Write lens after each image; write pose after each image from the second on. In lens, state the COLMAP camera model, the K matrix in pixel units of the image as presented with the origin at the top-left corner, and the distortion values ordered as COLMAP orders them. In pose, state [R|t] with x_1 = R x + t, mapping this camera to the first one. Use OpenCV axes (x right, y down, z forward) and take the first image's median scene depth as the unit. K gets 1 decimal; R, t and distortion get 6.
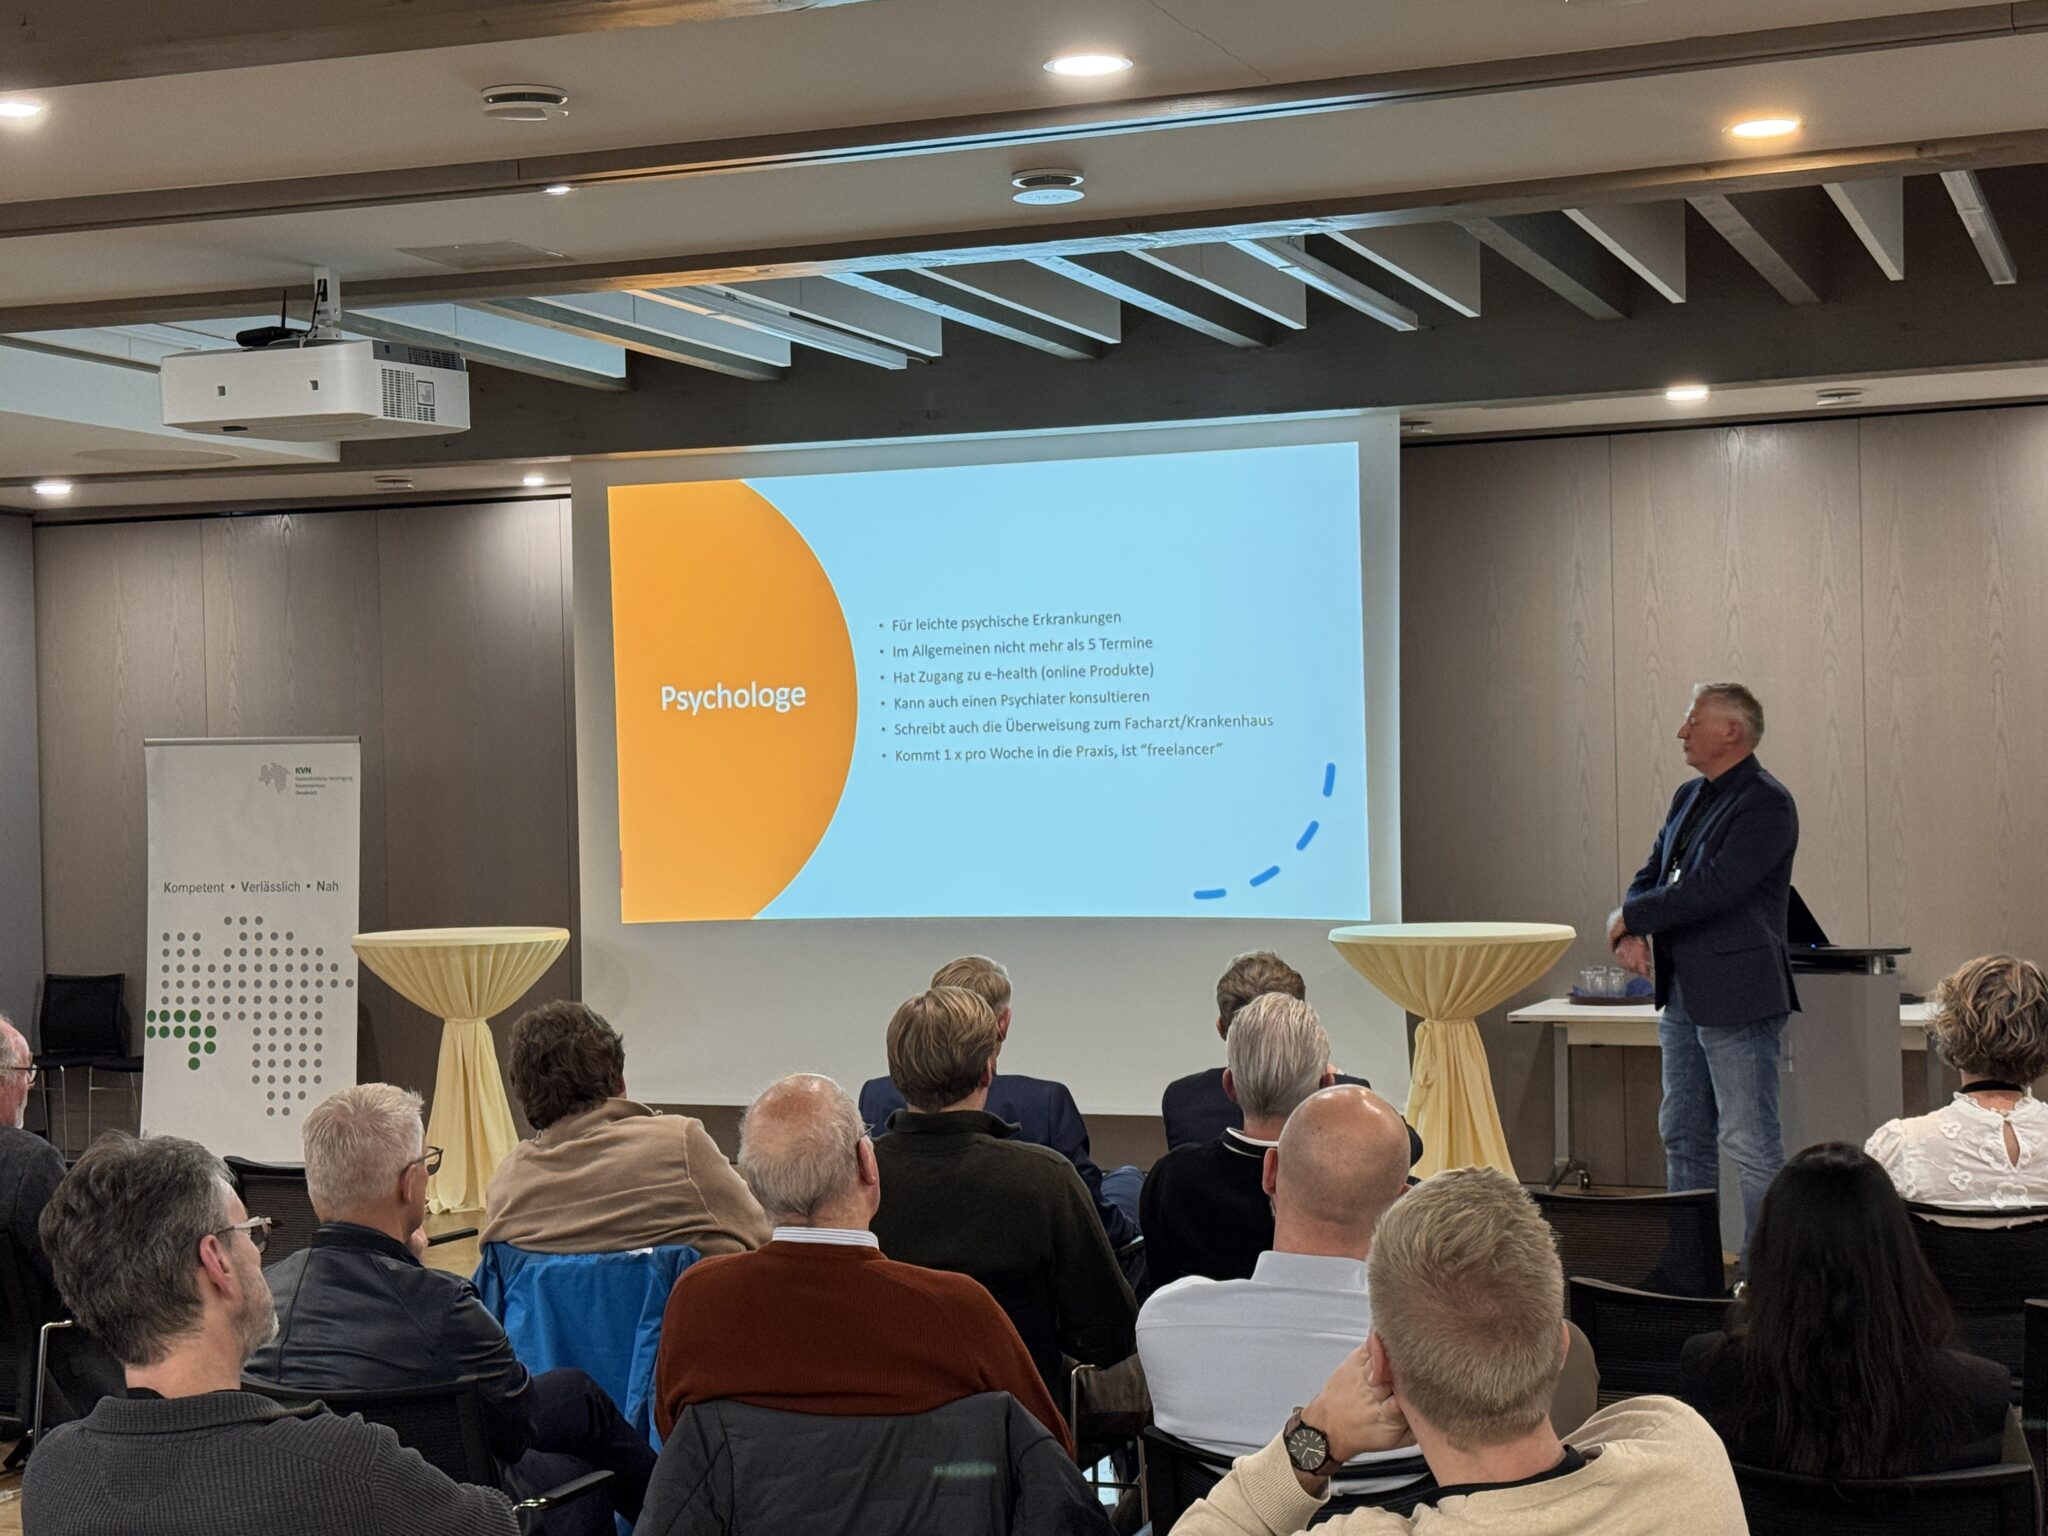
lens RADIAL K [[3142.3, 0, 1024.0], [0, 3142.3, 768.0], [0, 0, 1]] dist [0.136205, -0.031388]
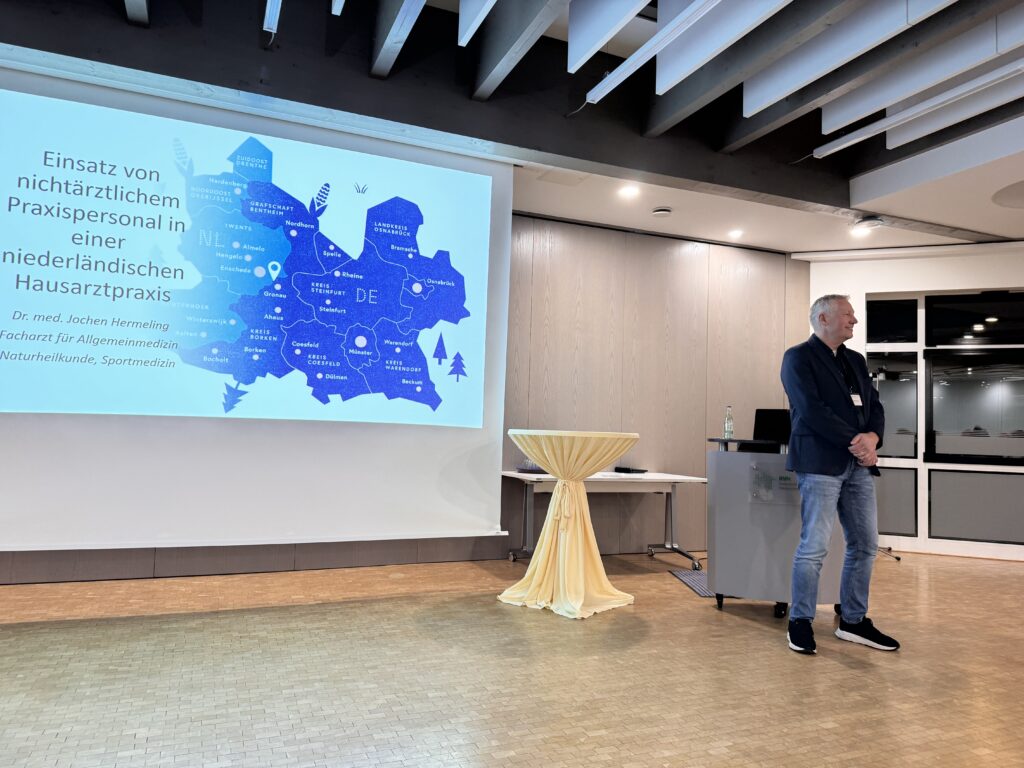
lens RADIAL K [[716.8, 0, 512.0], [0, 716.8, 384.0], [0, 0, 1]] dist [0.072035, -0.077972]
pose [[0.723124, 0.089293, 0.684922, -0.171381], [-0.047229, 0.995680, -0.079943, 0.054753], [-0.689102, 0.025461, 0.724217, 0.659918]]
